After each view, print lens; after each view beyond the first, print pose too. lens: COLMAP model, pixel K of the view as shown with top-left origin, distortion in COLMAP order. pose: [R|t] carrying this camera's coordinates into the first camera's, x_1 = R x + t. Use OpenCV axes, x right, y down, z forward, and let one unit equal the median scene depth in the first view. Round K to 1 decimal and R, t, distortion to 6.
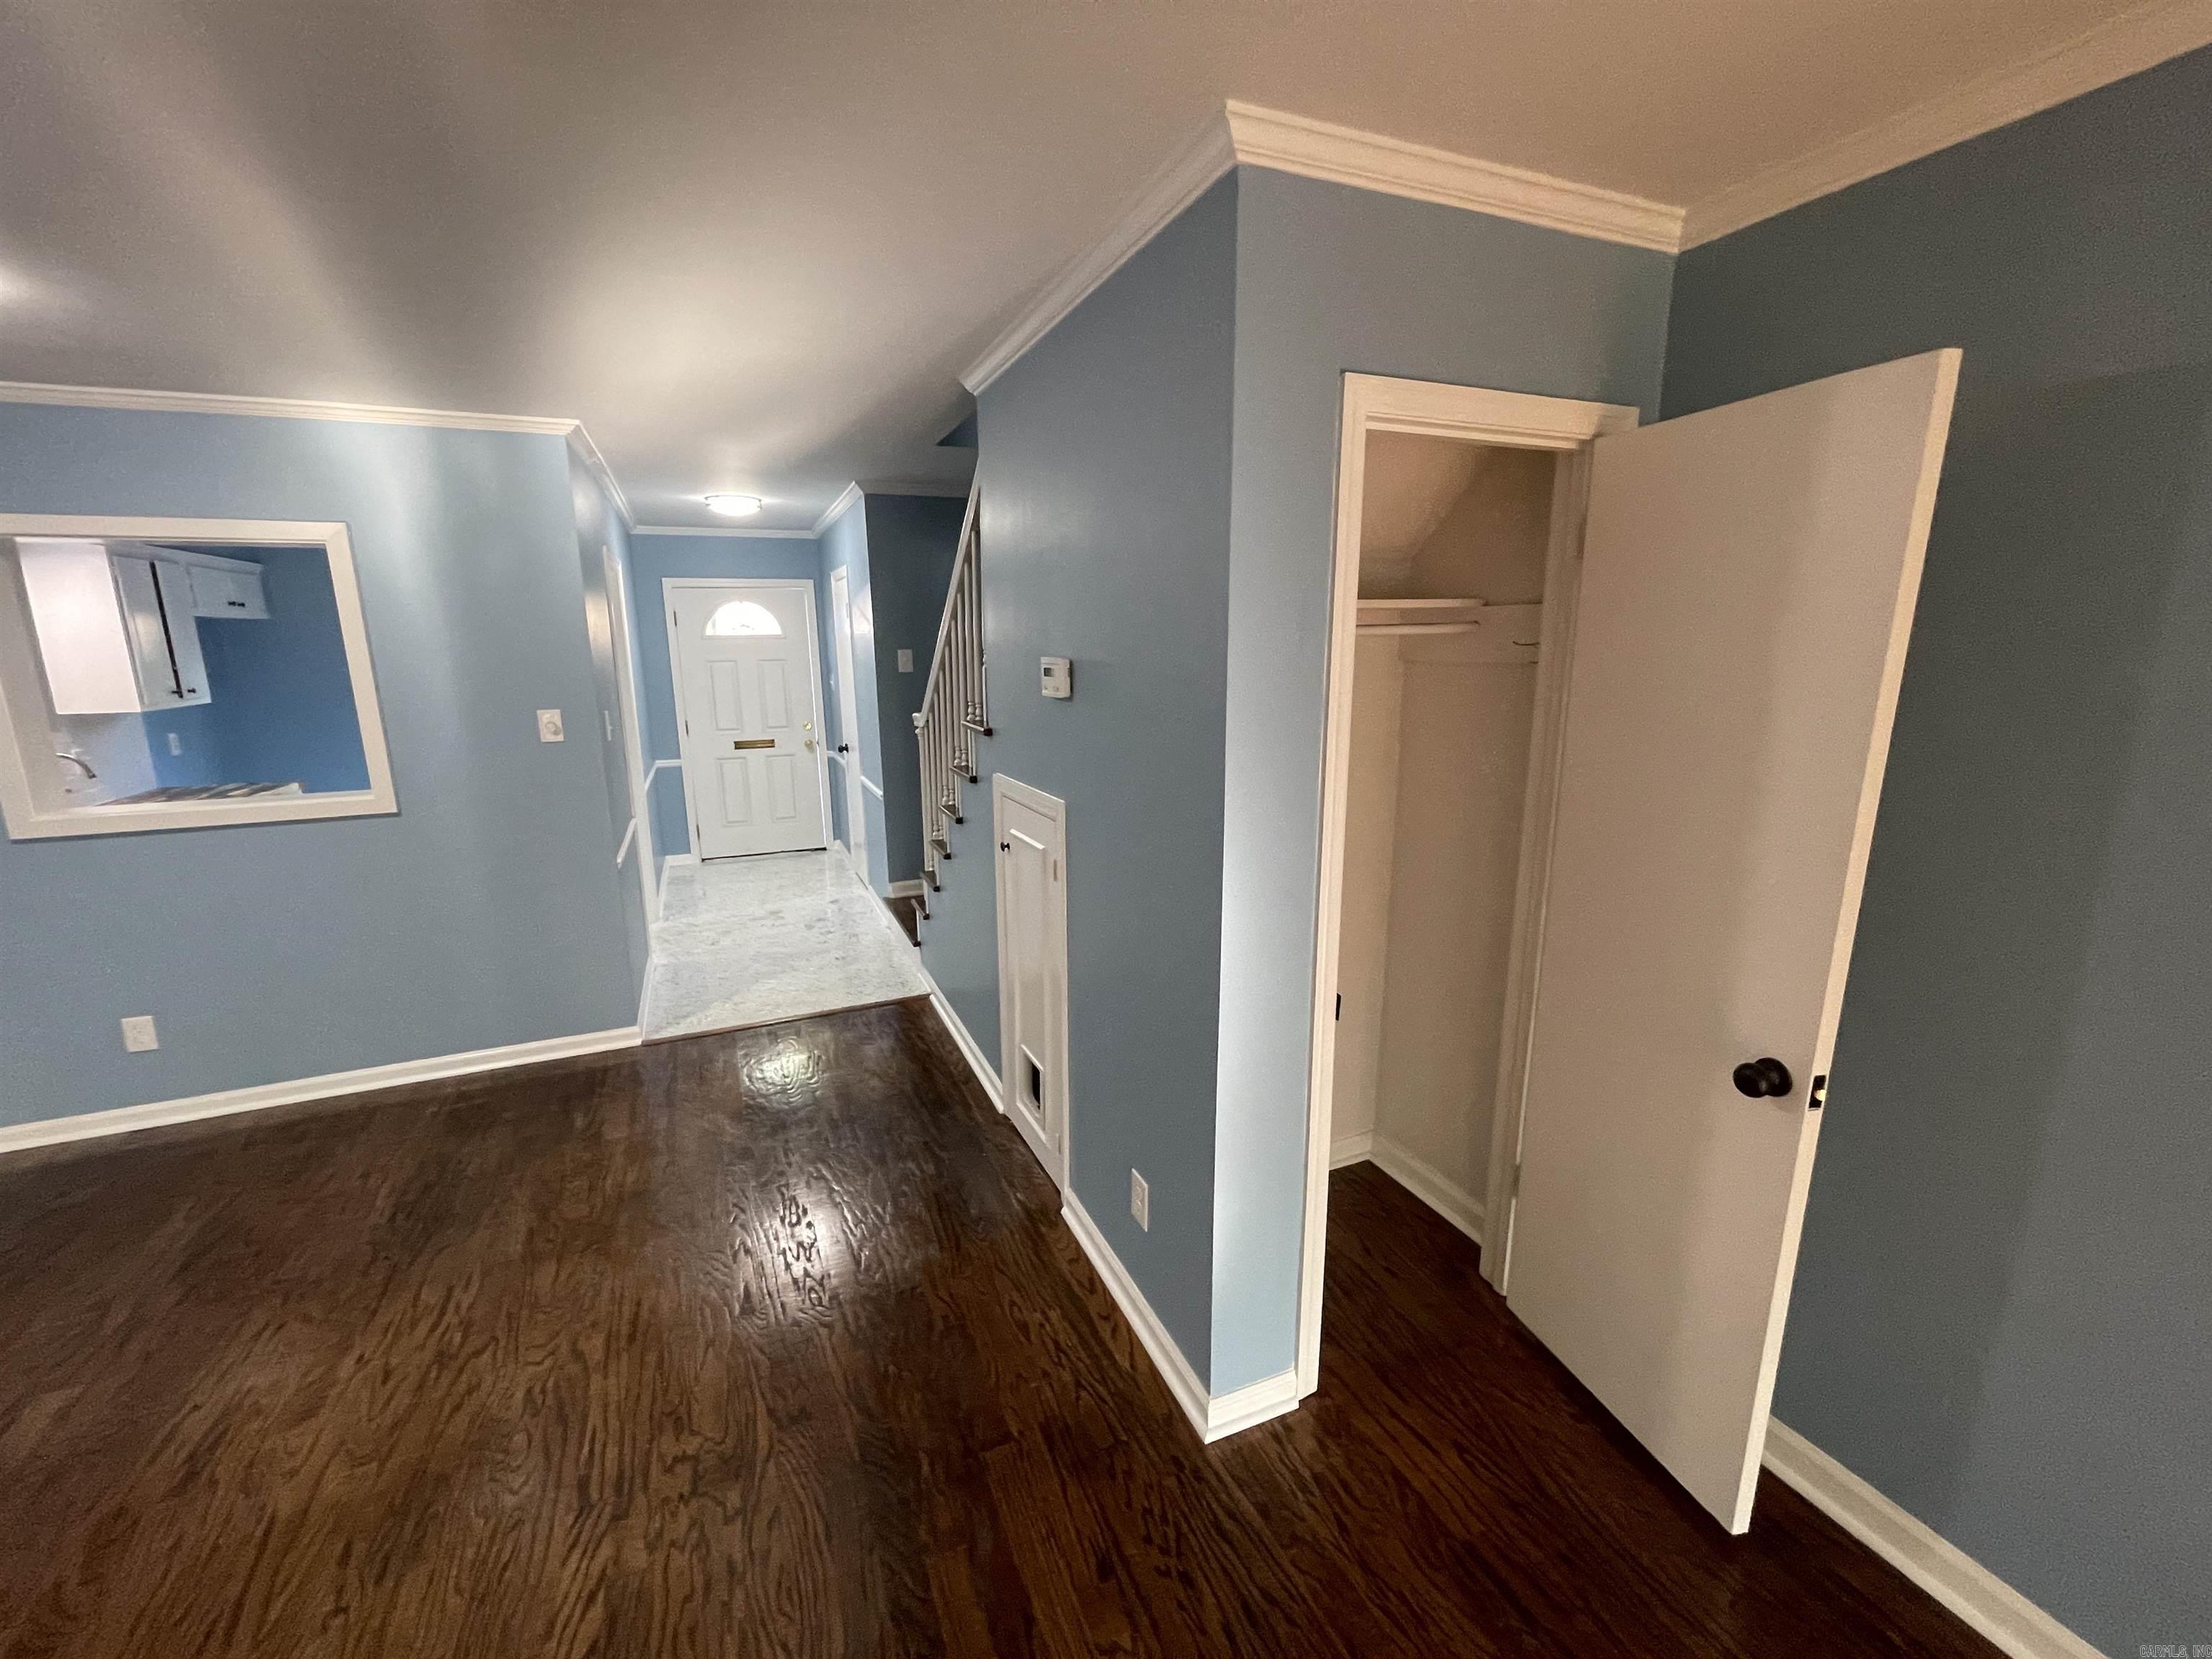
lens RADIAL K [[897.5, 0, 1096.9], [0, 897.5, 828.7], [0, 0, 1]] dist [-0.000353, 0.001023]
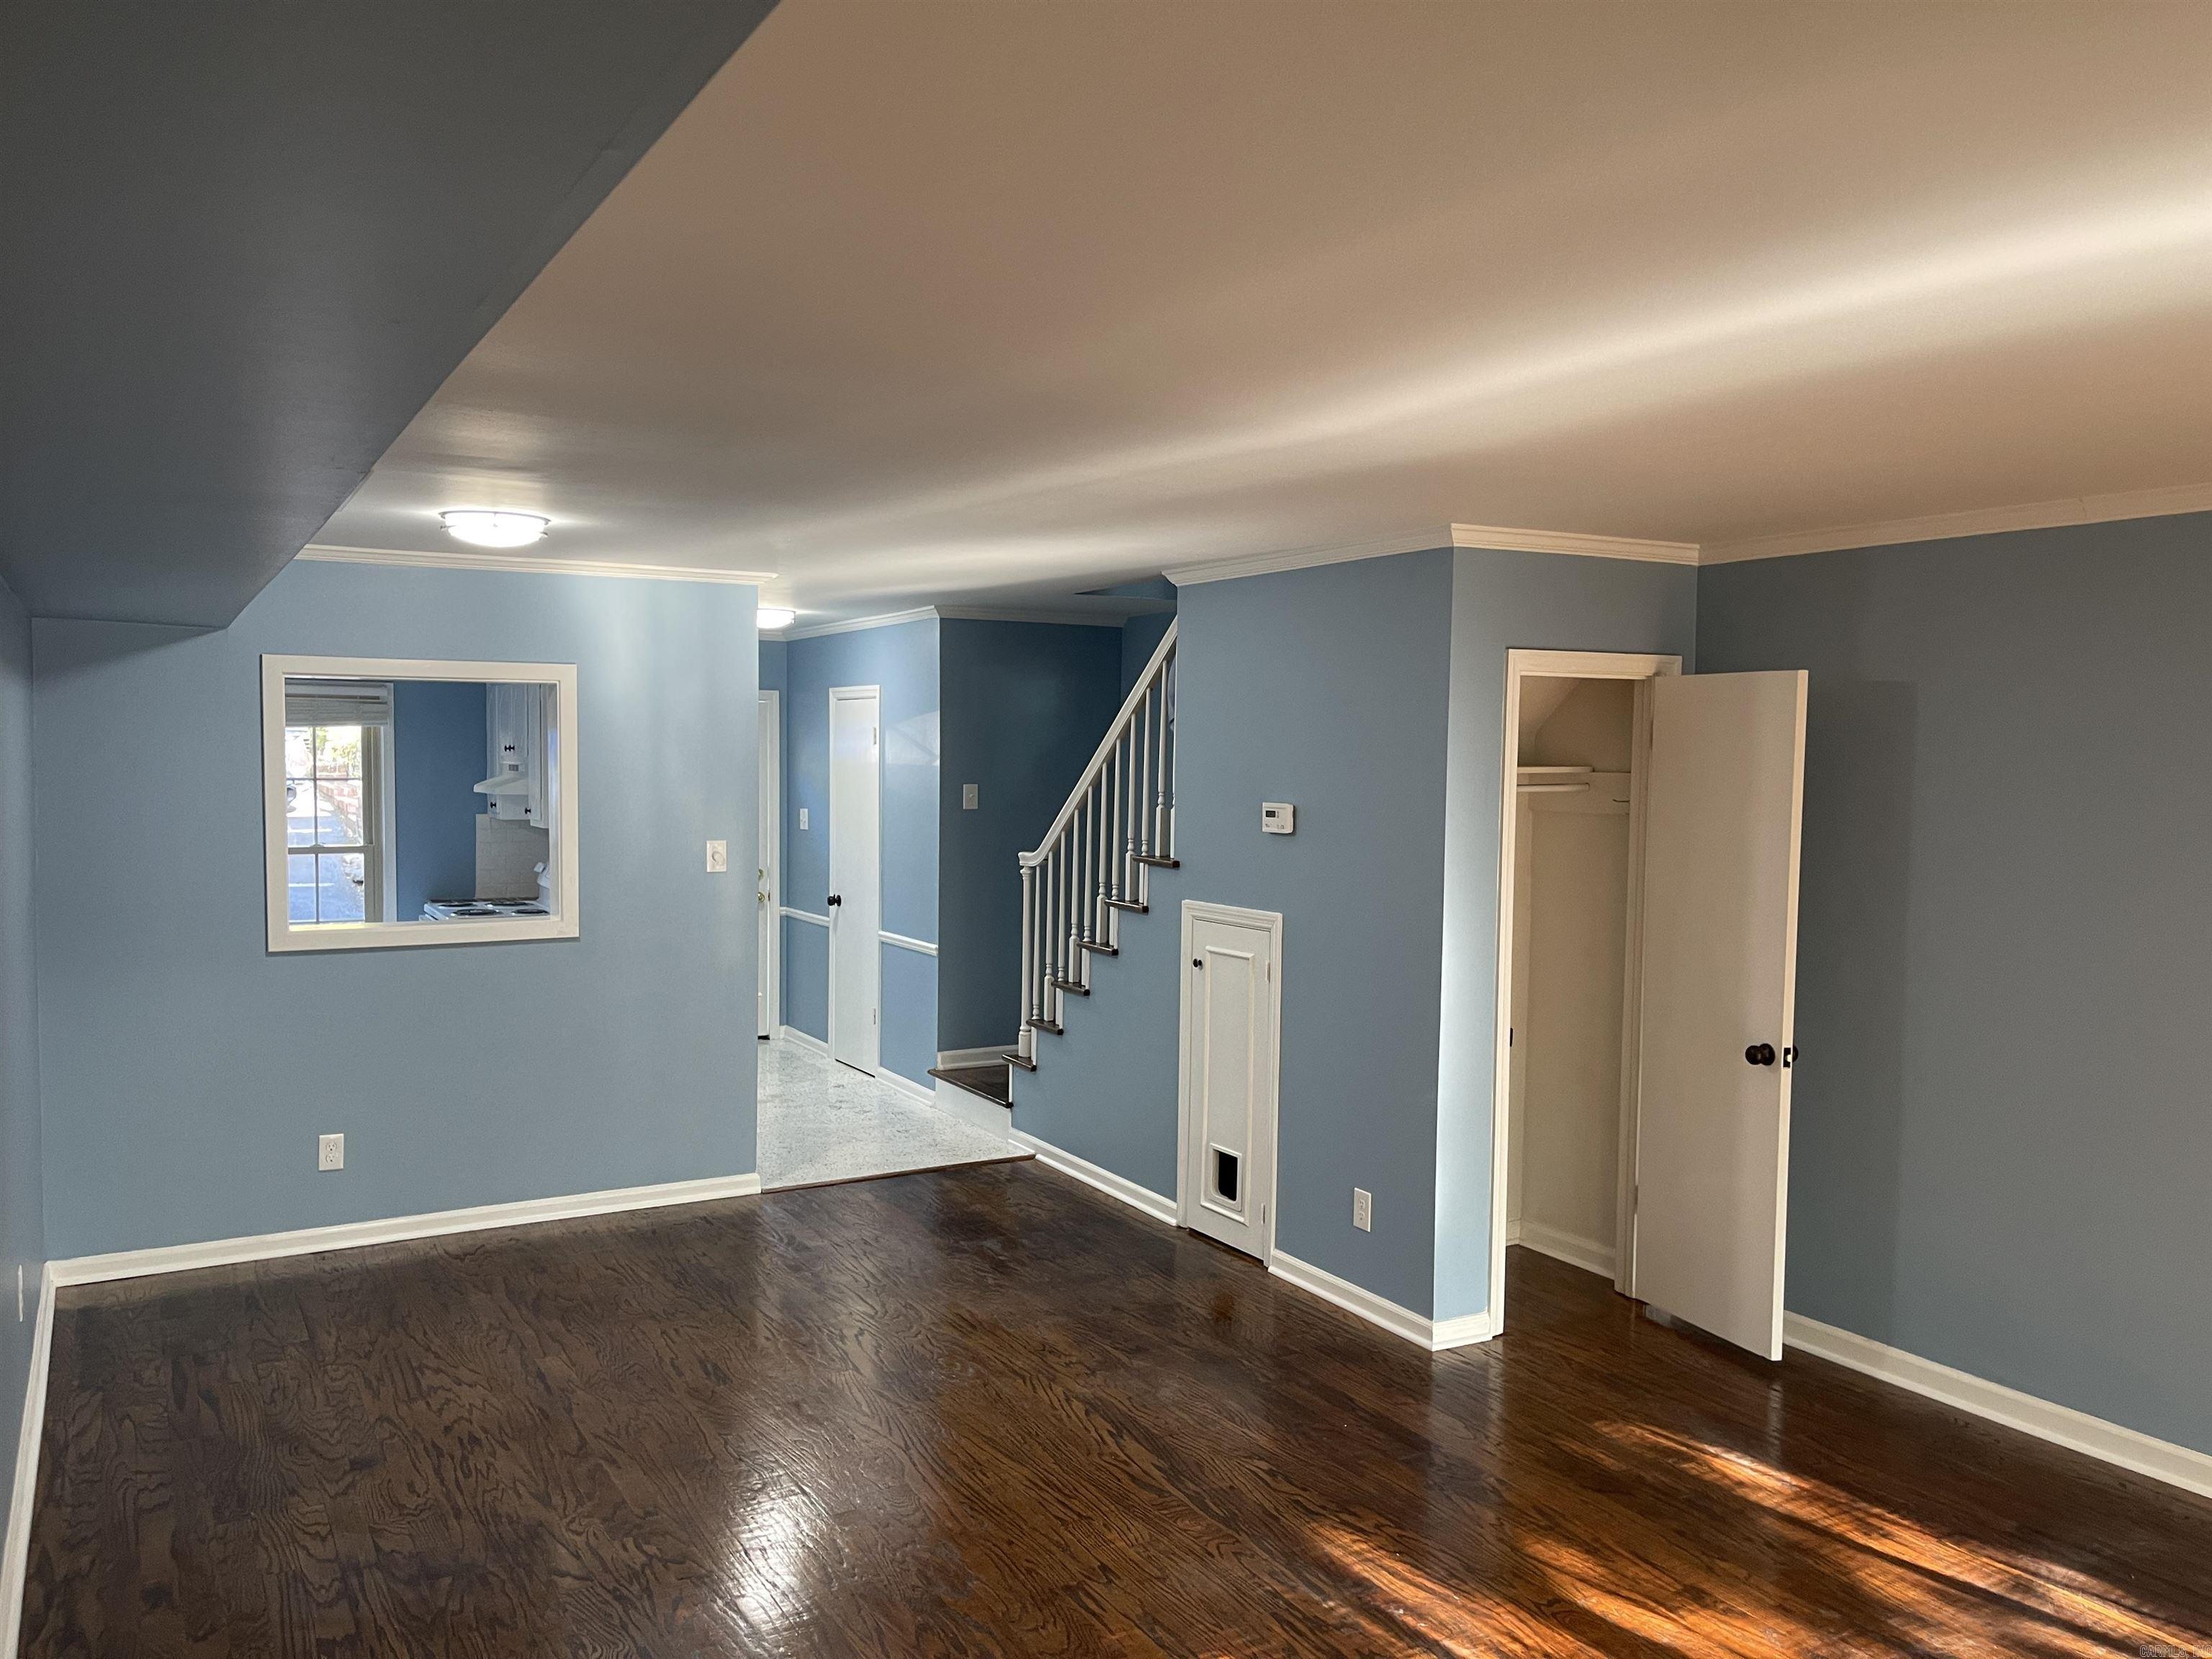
lens RADIAL K [[1688.2, 0, 1102.2], [0, 1688.2, 843.0], [0, 0, 1]] dist [0.031994, -0.011322]
pose [[0.993143, 0.015793, 0.115836, -0.616378], [0.002128, 0.988228, -0.152976, 0.255379], [-0.116888, 0.152173, 0.981418, -1.448797]]
